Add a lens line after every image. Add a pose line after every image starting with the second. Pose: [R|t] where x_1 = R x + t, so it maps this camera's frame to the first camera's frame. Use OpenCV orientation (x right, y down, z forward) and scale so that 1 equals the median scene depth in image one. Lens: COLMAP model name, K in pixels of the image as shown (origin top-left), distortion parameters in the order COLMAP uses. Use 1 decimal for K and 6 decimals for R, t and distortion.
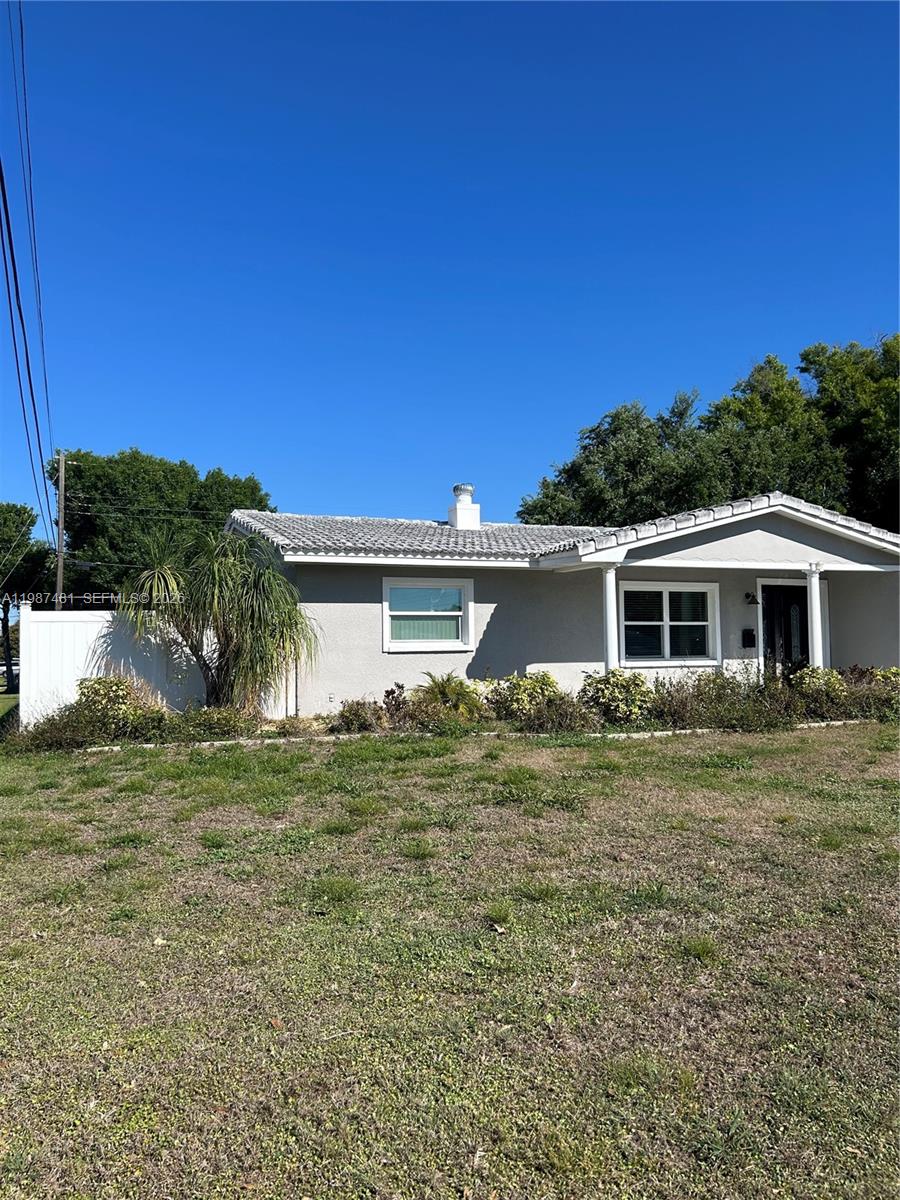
lens RADIAL K [[890.8, 0, 450.0], [0, 890.8, 600.0], [0, 0, 1]] dist [0.034054, -0.000483]
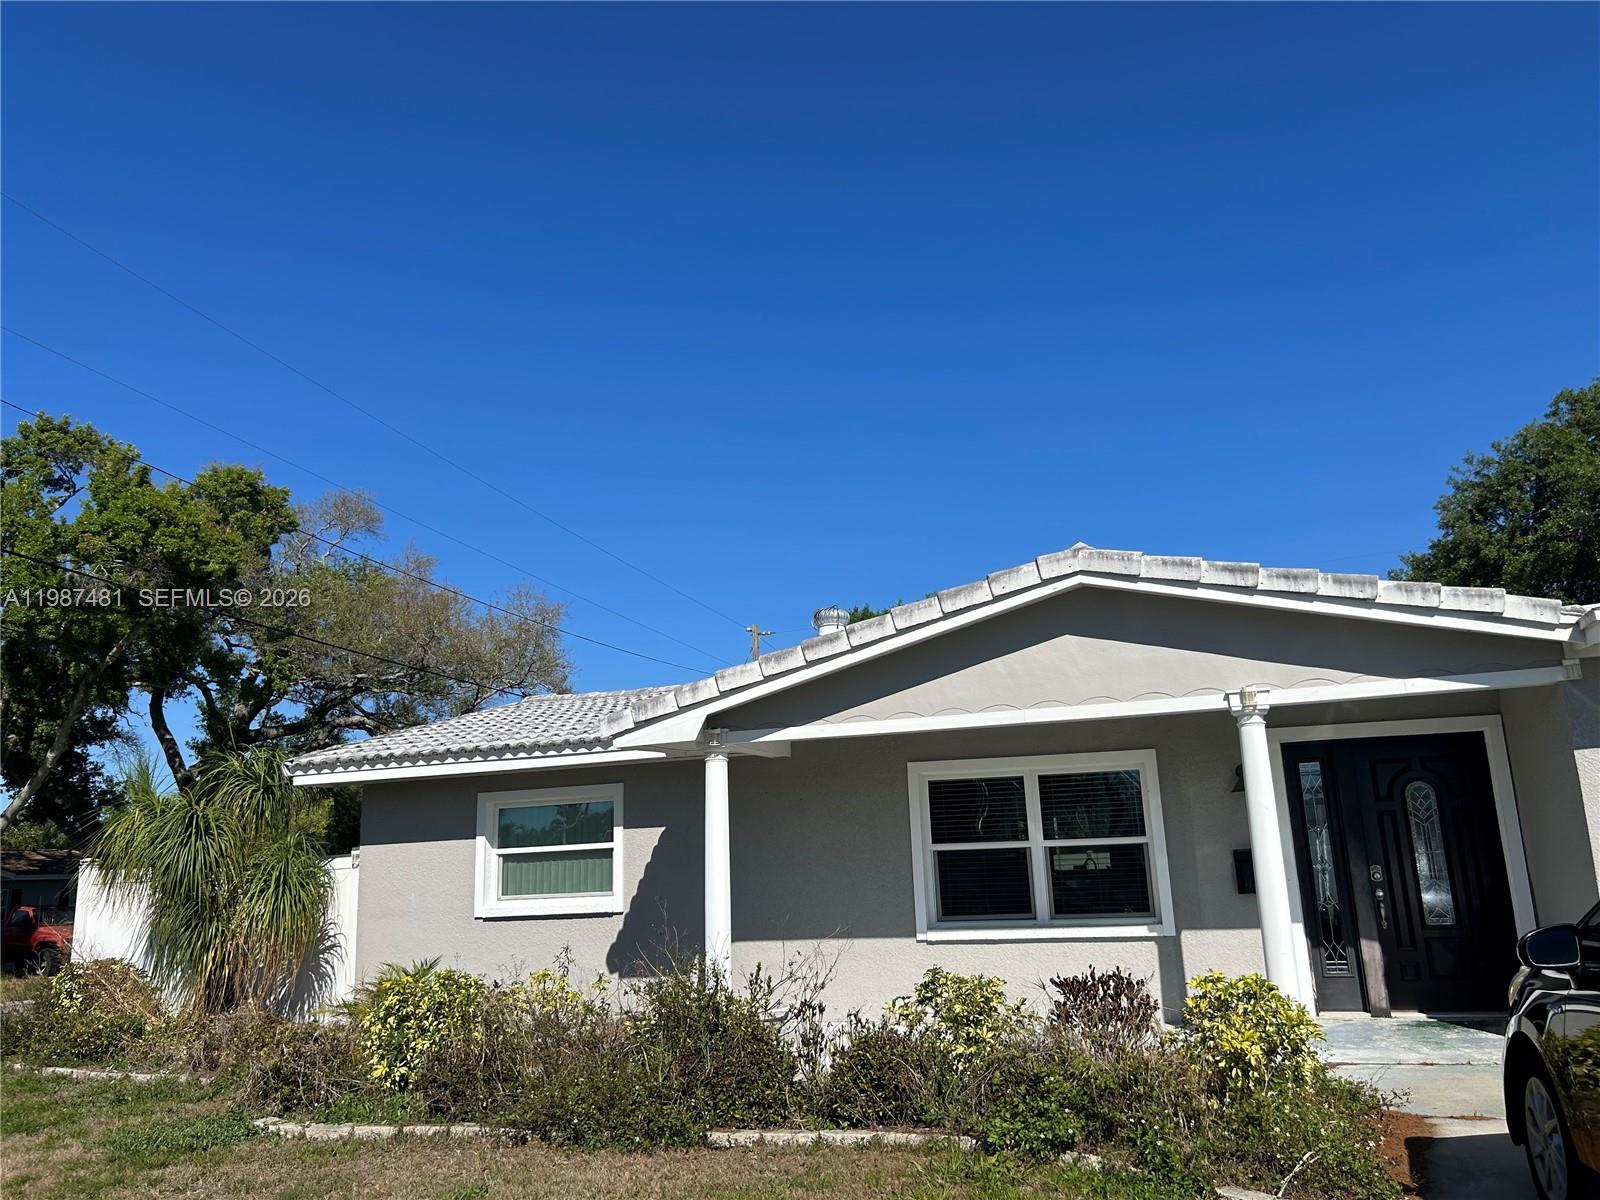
lens RADIAL K [[1187.7, 0, 800.0], [0, 1187.7, 600.0], [0, 0, 1]] dist [0.034054, -0.000483]
pose [[0.794726, -0.155503, -0.586711, 0.589384], [0.066912, 0.983179, -0.169947, -0.002461], [0.603269, 0.095803, 0.791762, 0.445147]]
